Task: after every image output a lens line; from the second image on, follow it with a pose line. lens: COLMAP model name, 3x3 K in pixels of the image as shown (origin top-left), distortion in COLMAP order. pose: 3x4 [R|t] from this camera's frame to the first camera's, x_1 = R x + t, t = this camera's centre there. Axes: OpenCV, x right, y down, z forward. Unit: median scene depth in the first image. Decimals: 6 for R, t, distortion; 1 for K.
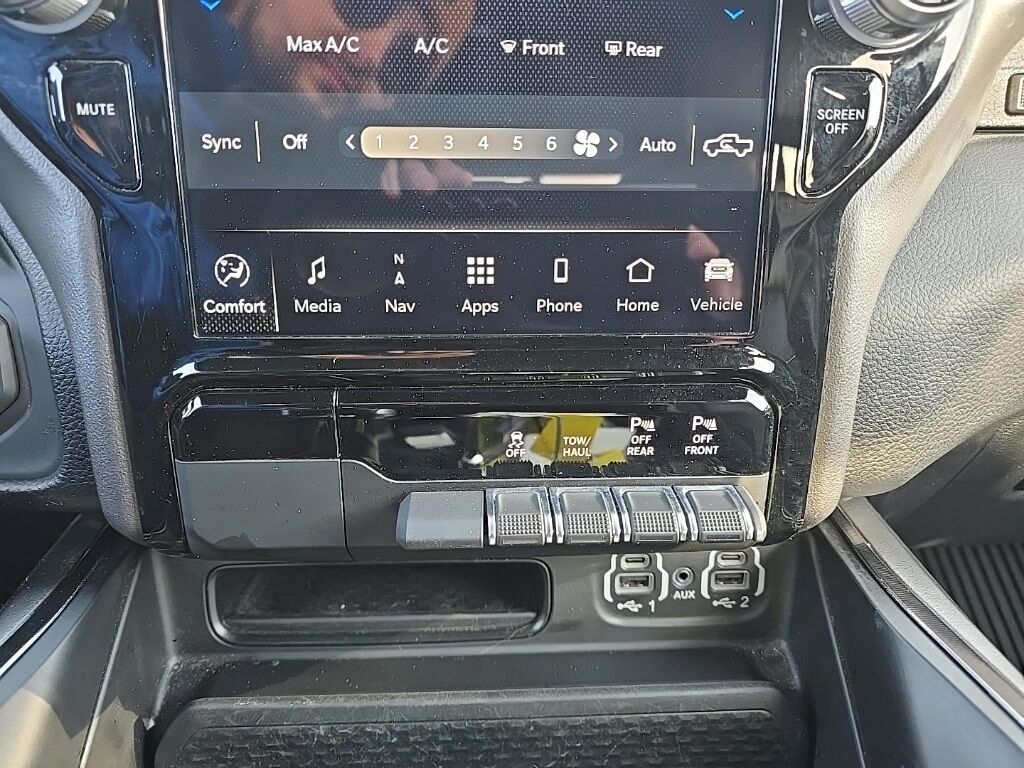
lens RADIAL K [[689.7, 0, 516.5], [0, 689.7, 386.9], [0, 0, 1]] dist [-0.002915, -0.013222]
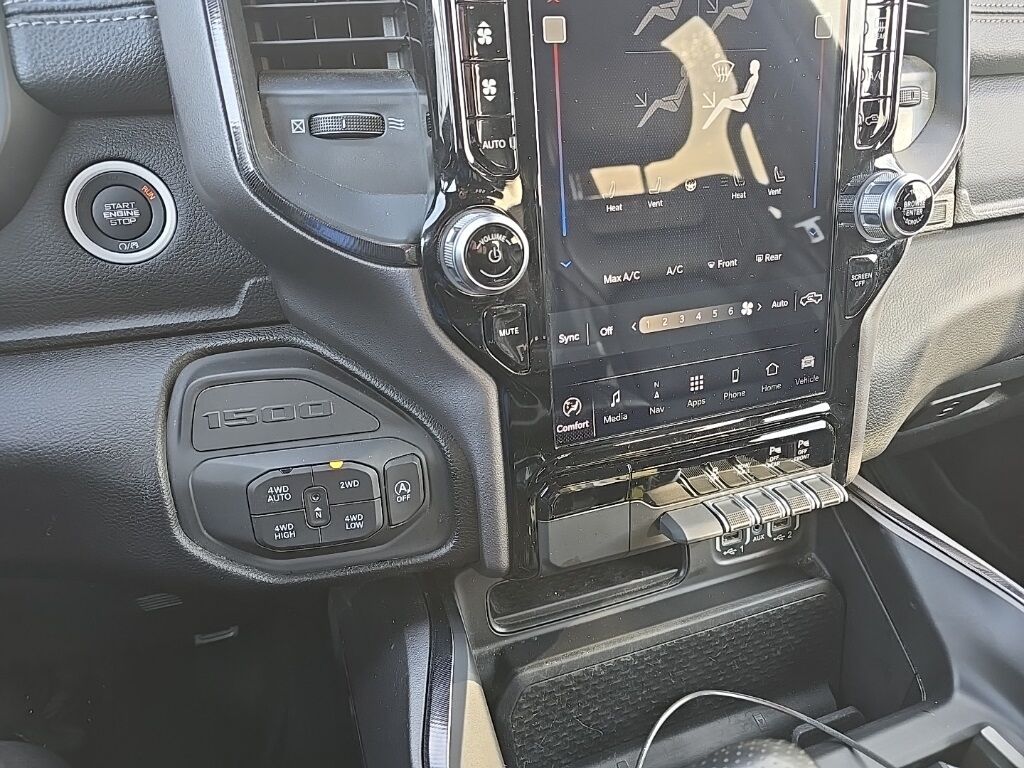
lens RADIAL K [[689.7, 0, 507.7], [0, 689.7, 383.3], [0, 0, 1]] dist [-0.002915, -0.013222]
pose [[0.958143, -0.153867, 0.241426, -0.946520], [0.144511, 0.987911, 0.056104, -0.337437], [-0.247140, -0.018867, 0.968796, -0.602388]]
